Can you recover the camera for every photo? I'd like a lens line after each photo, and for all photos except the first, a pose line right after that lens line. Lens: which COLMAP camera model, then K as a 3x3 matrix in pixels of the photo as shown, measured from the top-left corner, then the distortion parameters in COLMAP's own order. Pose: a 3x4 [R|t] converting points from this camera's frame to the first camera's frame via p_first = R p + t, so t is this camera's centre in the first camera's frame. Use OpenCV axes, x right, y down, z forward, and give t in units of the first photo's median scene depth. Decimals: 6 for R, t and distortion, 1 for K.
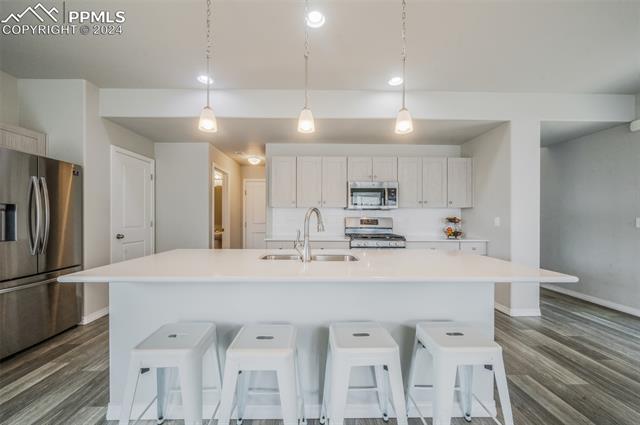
lens RADIAL K [[239.7, 0, 315.3], [0, 239.7, 217.0], [0, 0, 1]] dist [-0.001192, -0.000179]
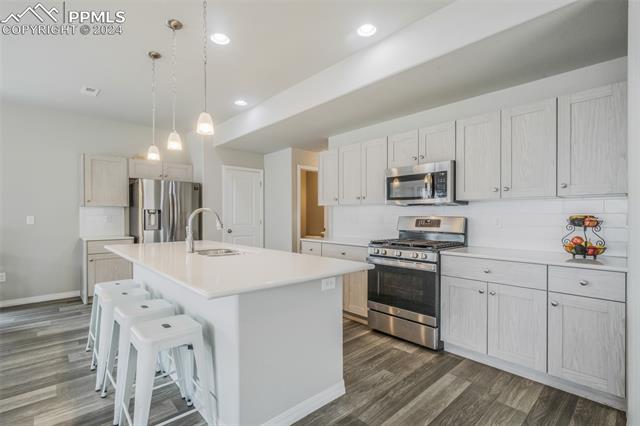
lens RADIAL K [[297.1, 0, 310.1], [0, 297.1, 214.3], [0, 0, 1]] dist [0.000538, -0.000329]
pose [[0.662275, -0.009223, -0.749204, 0.666983], [0.000873, 0.999933, -0.011538, 0.005188], [0.749261, 0.006988, 0.662238, 0.203146]]
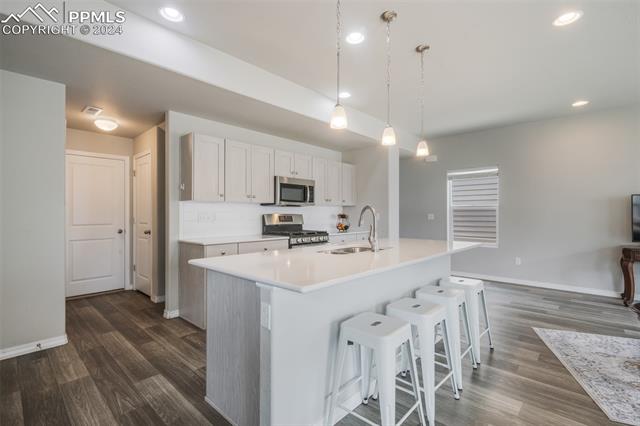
lens RADIAL K [[301.7, 0, 307.2], [0, 301.7, 213.8], [0, 0, 1]] dist [-0.000332, -0.000138]
pose [[0.702227, -0.001631, 0.711951, -0.608698], [-0.002229, 0.999987, 0.004490, -0.005203], [-0.711950, -0.004740, 0.702215, 0.087015]]
